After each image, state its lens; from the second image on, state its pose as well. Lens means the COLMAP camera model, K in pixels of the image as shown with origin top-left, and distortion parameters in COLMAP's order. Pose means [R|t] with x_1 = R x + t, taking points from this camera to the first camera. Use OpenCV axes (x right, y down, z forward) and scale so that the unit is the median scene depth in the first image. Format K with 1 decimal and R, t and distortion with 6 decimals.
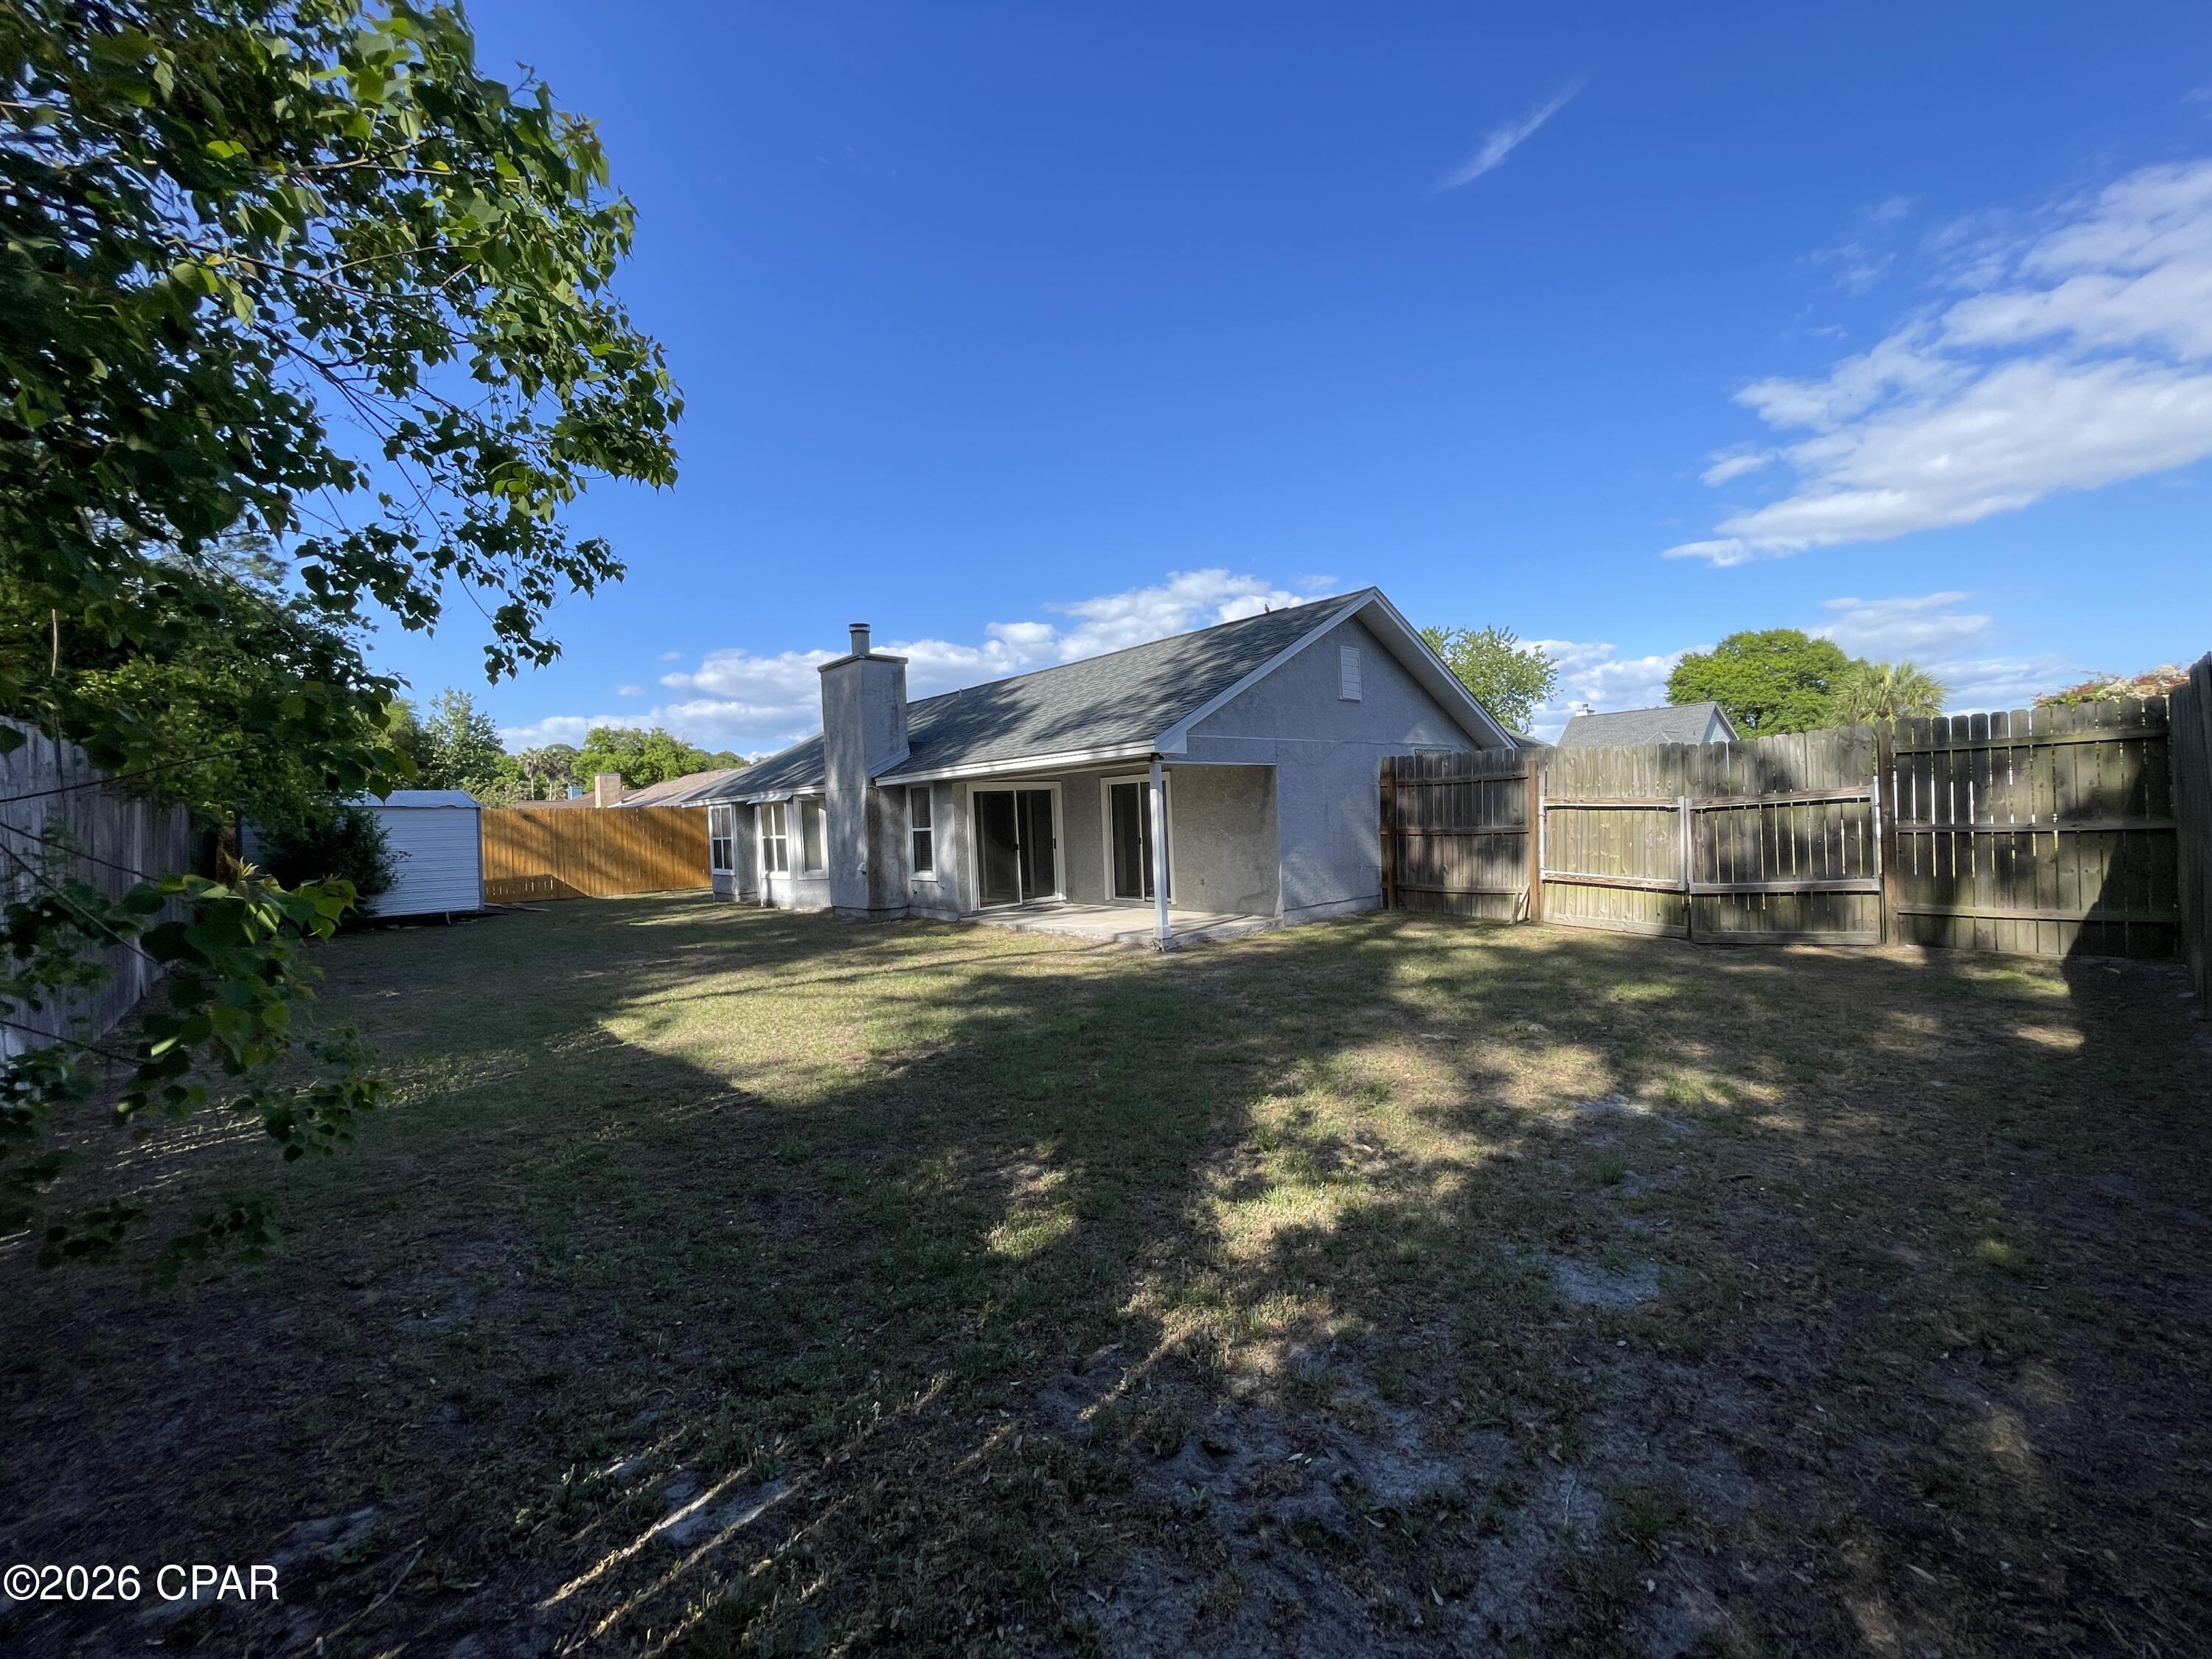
lens RADIAL K [[895.7, 0, 1098.7], [0, 895.7, 810.2], [0, 0, 1]] dist [-0.001588, -0.000089]
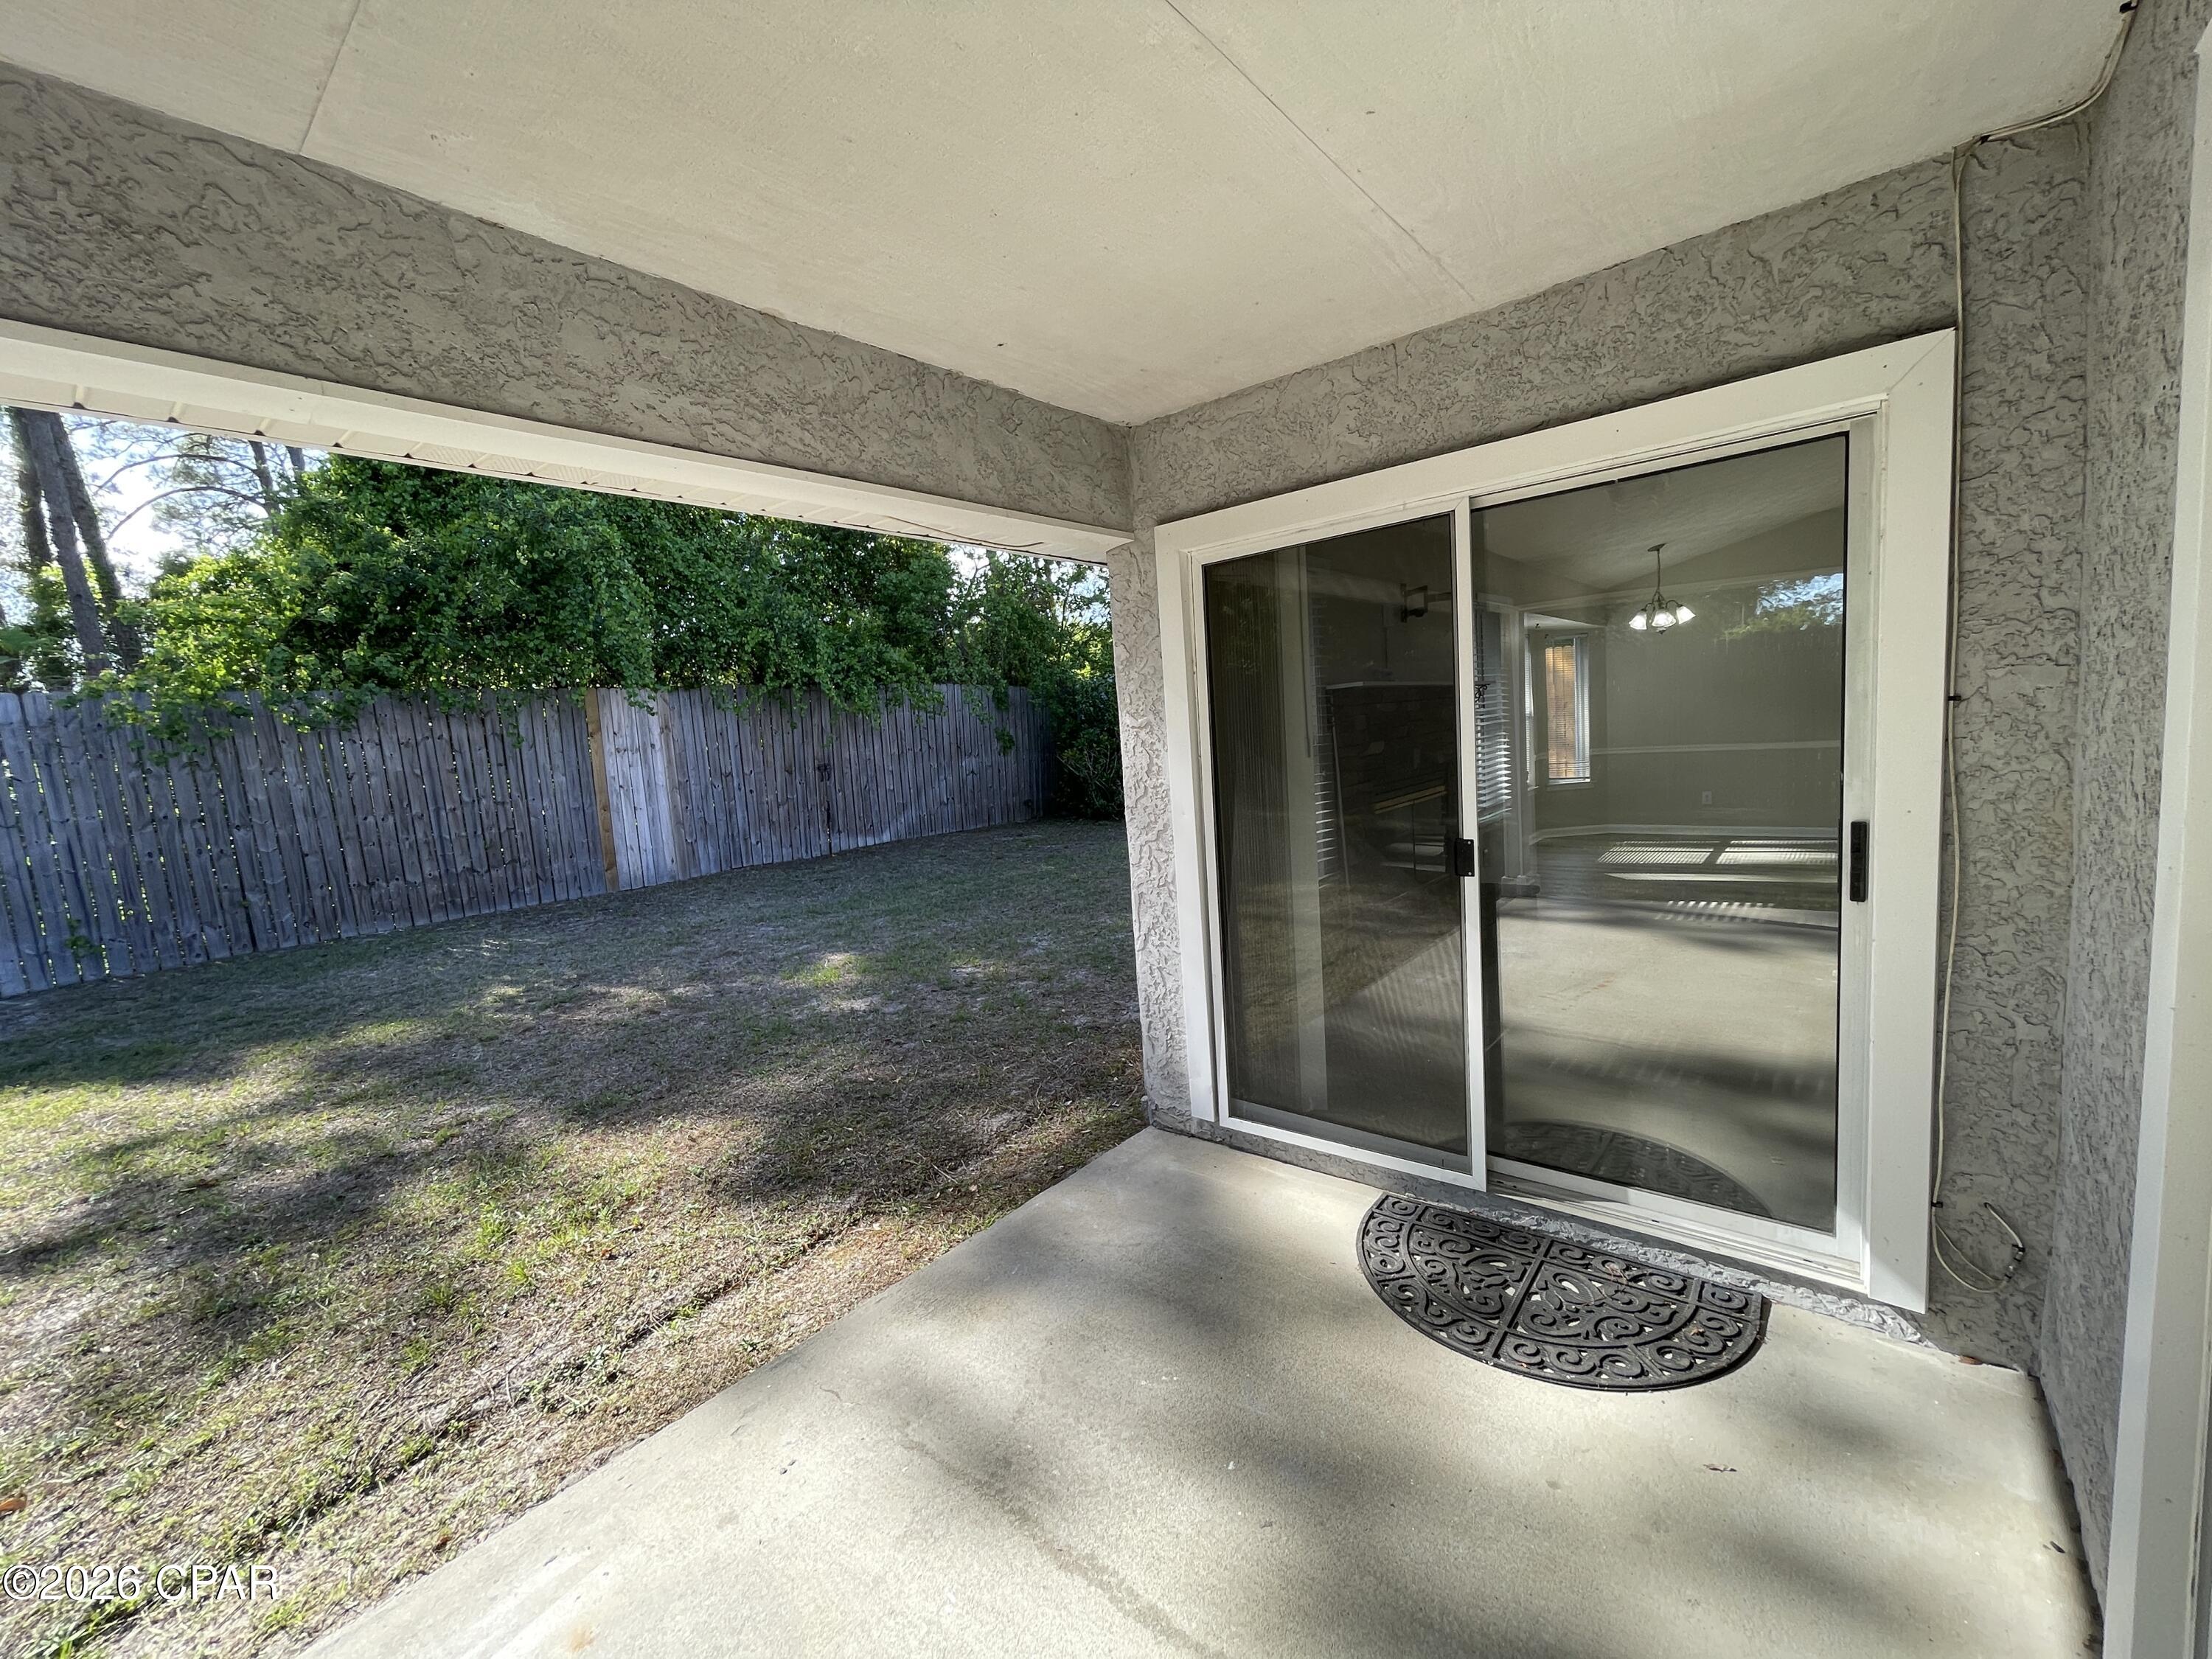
lens RADIAL K [[895.2, 0, 1098.1], [0, 895.2, 828.5], [0, 0, 1]] dist [-0.000256, 0.001074]
pose [[0.158359, 0.139455, -0.977484, 0.059925], [0.069335, 0.985961, 0.151897, 0.005200], [0.984944, -0.091828, 0.146467, 0.881845]]
